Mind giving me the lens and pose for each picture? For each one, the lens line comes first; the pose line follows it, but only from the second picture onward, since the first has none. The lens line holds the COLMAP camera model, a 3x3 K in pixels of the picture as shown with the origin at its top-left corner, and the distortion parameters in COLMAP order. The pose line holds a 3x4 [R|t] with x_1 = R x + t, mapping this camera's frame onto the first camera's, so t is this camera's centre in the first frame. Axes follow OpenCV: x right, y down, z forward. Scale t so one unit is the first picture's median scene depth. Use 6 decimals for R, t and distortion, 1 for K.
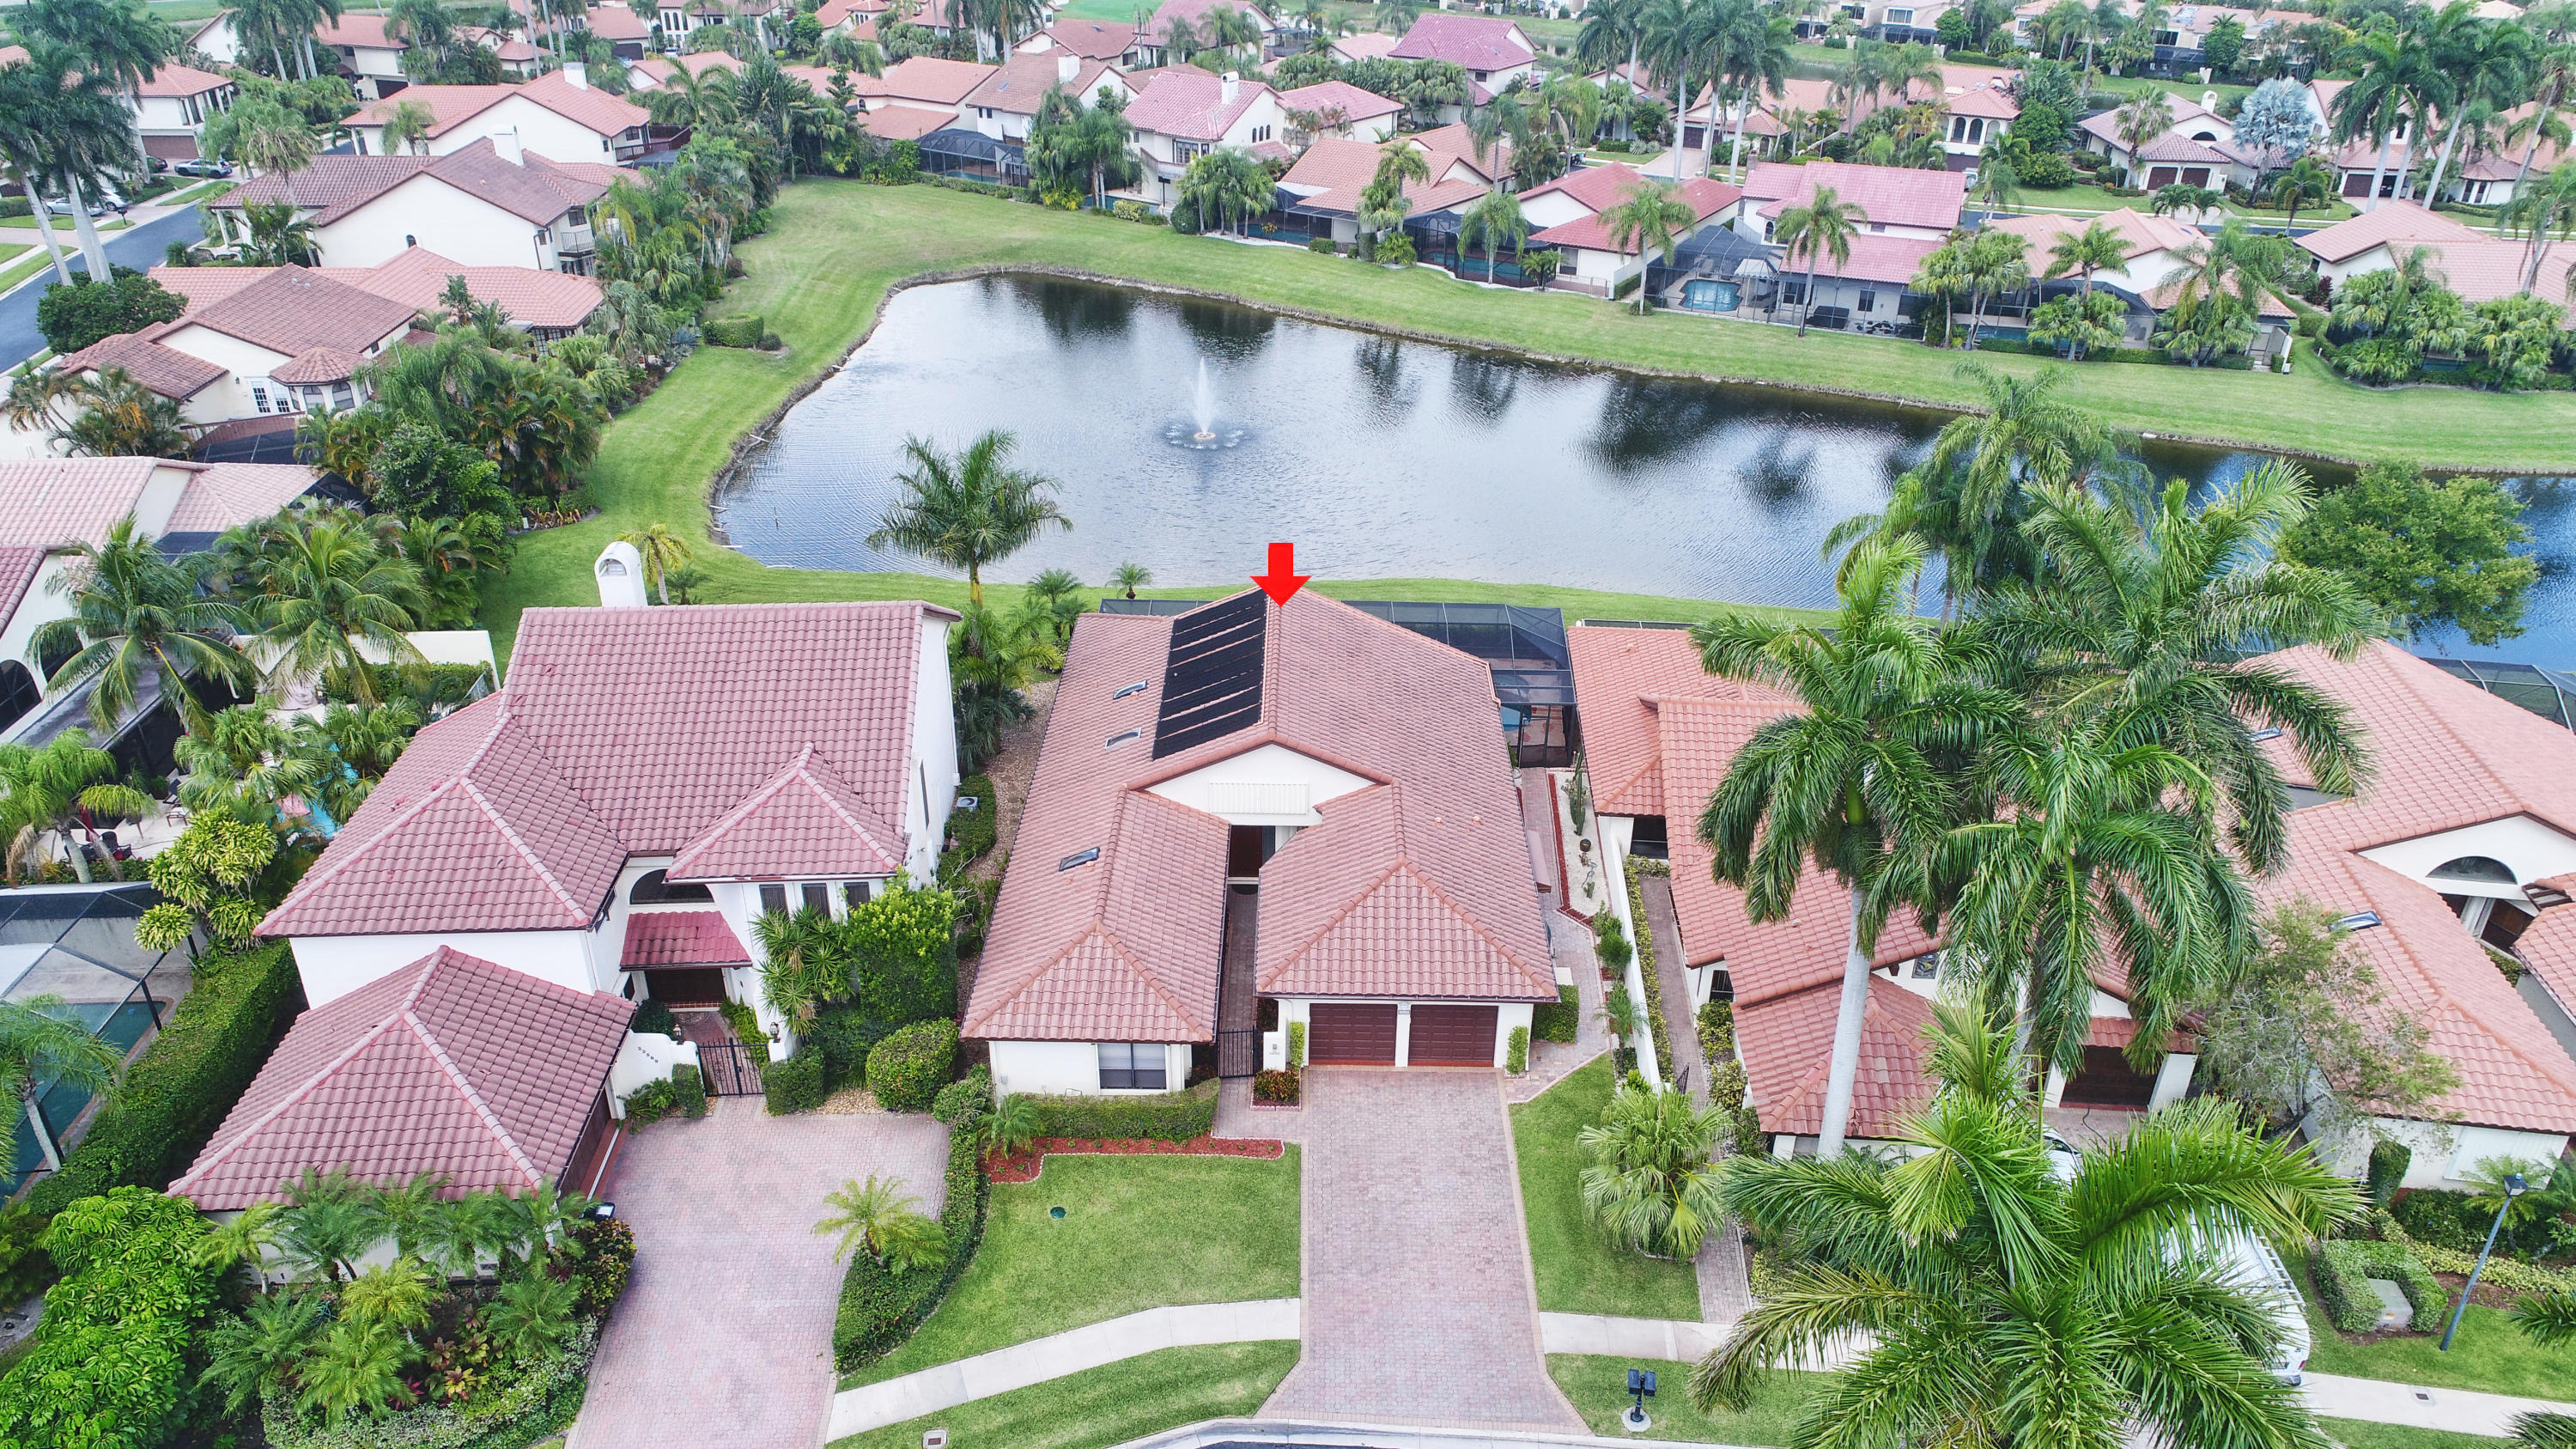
lens RADIAL K [[1730.0, 0, 1288.0], [0, 1730.0, 724.5], [0, 0, 1]] dist [0.001337, 0.000600]
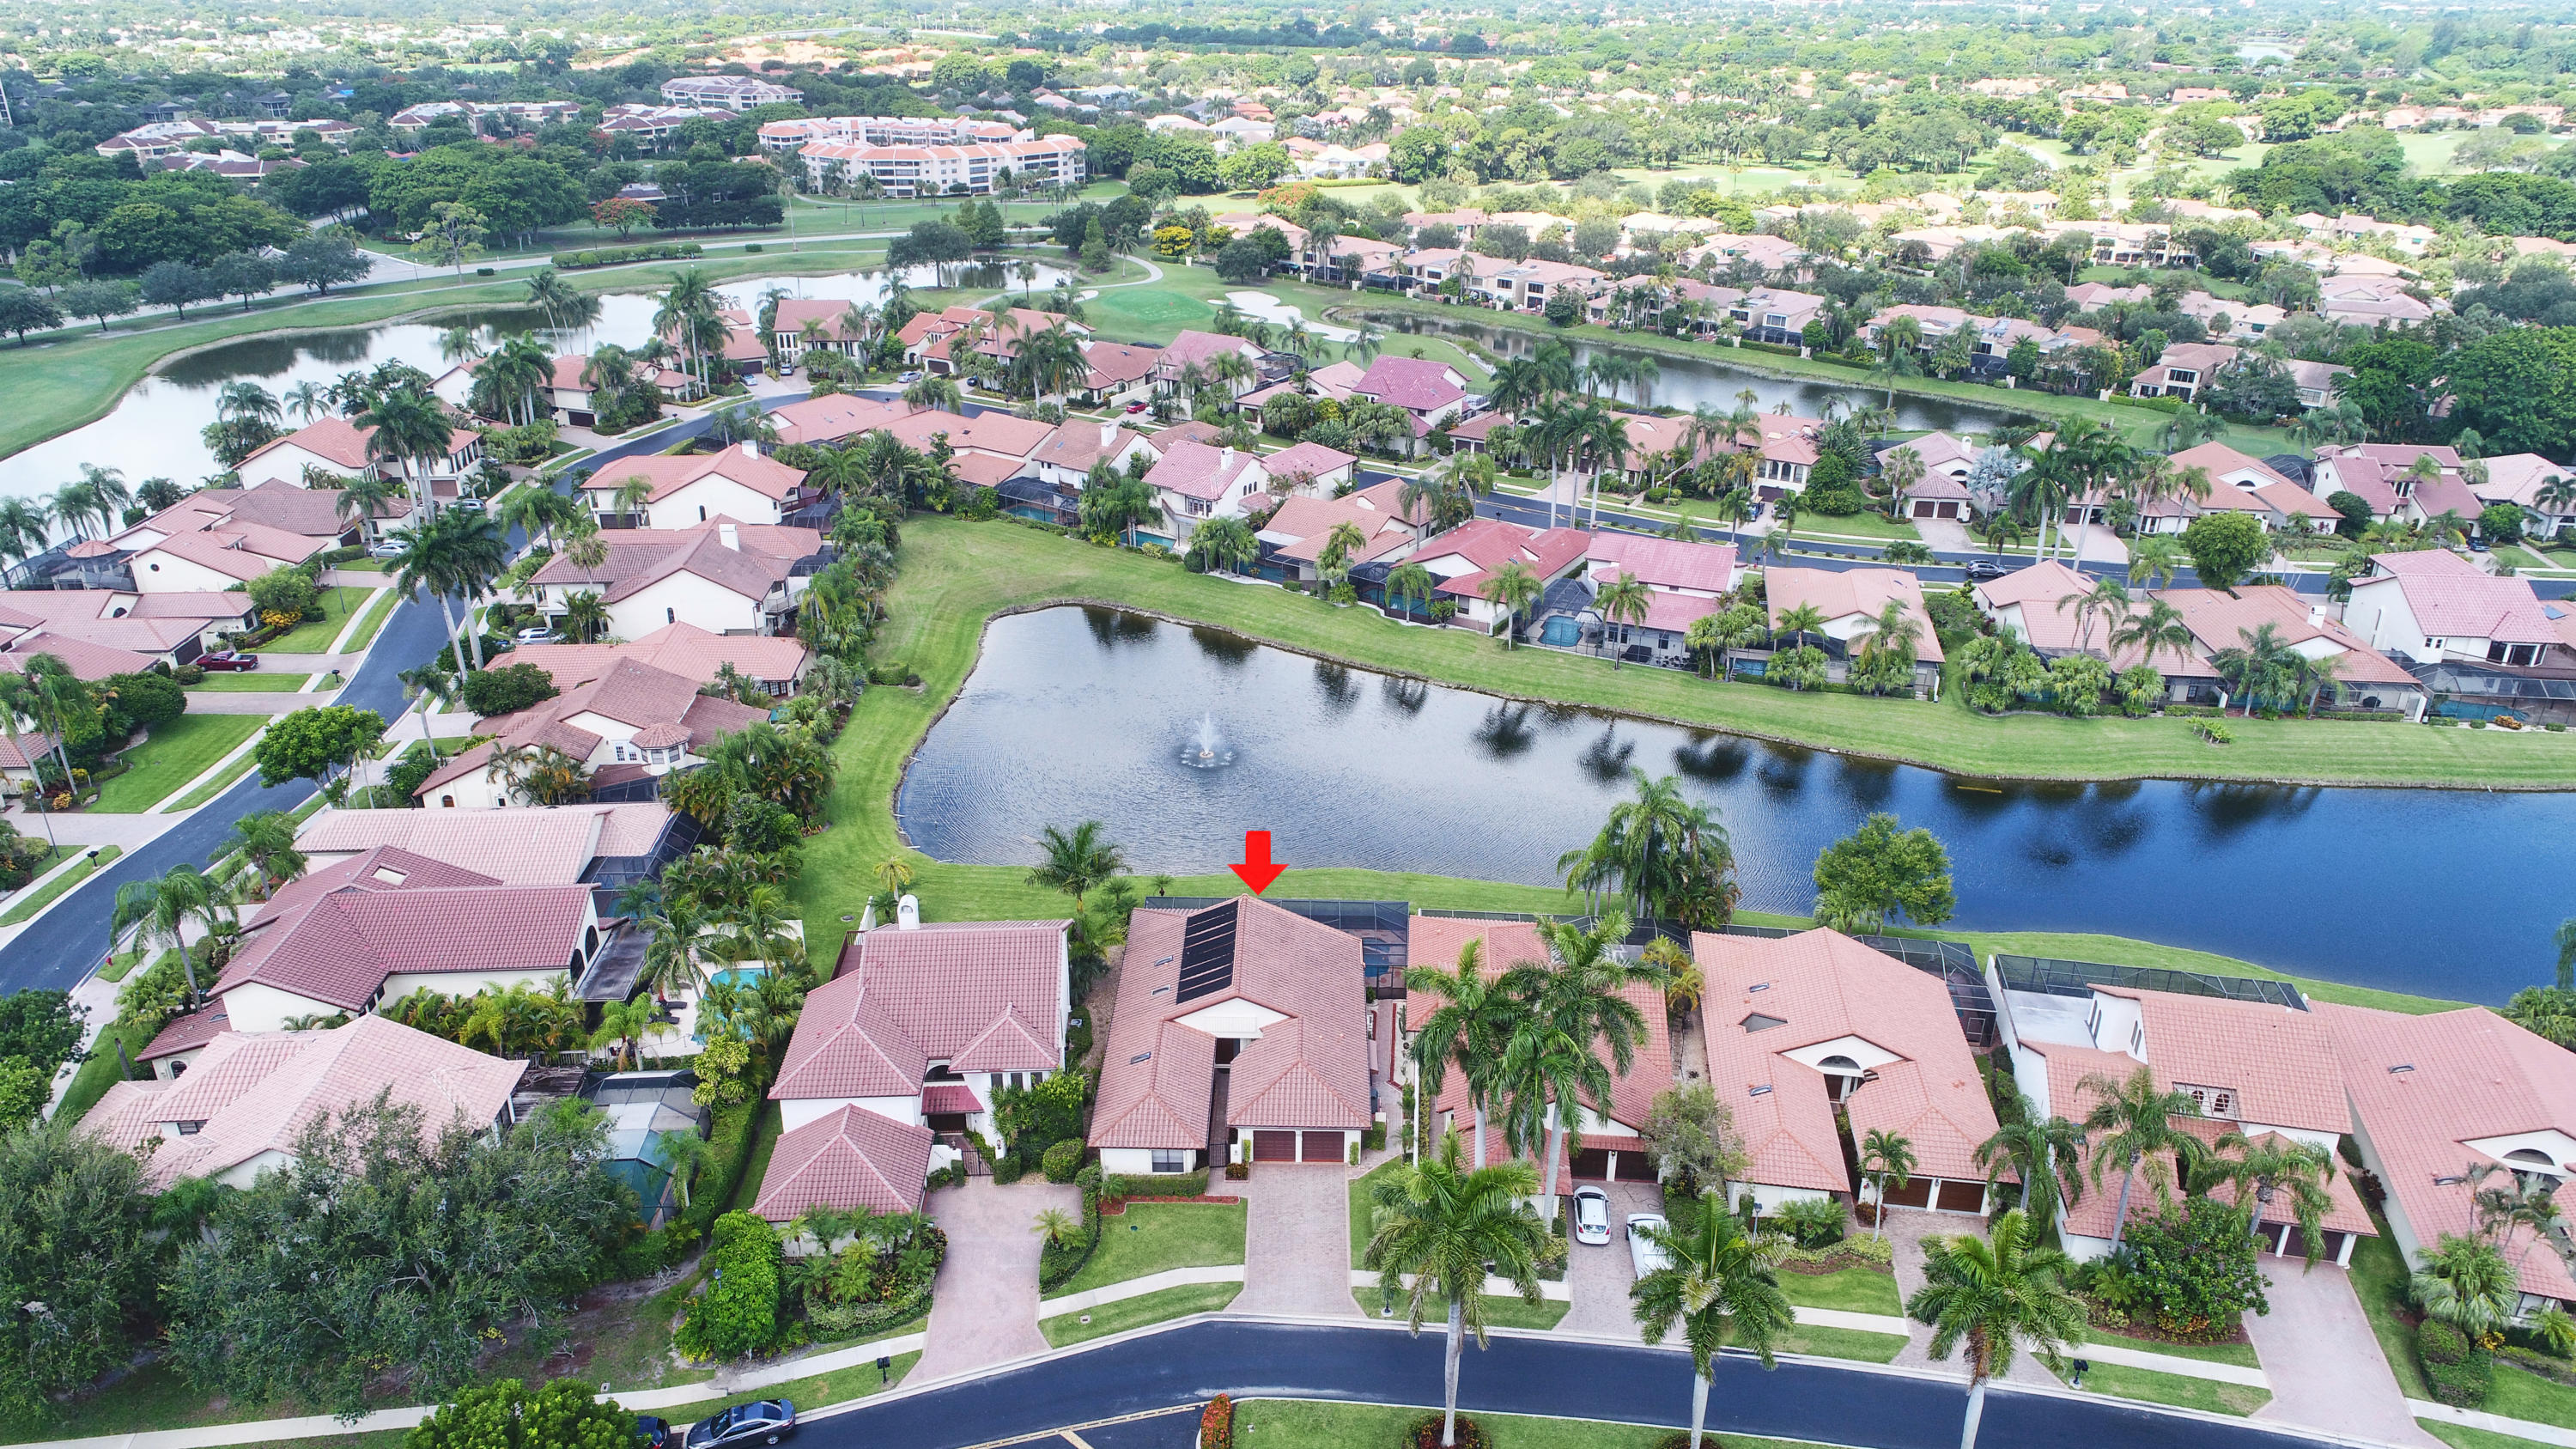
lens RADIAL K [[1730.0, 0, 1288.0], [0, 1730.0, 724.5], [0, 0, 1]] dist [0.001337, 0.000600]
pose [[0.999986, -0.002261, -0.004753, 0.048320], [0.001895, 0.997135, -0.075625, -0.123232], [0.004910, 0.075614, 0.997125, -0.814646]]
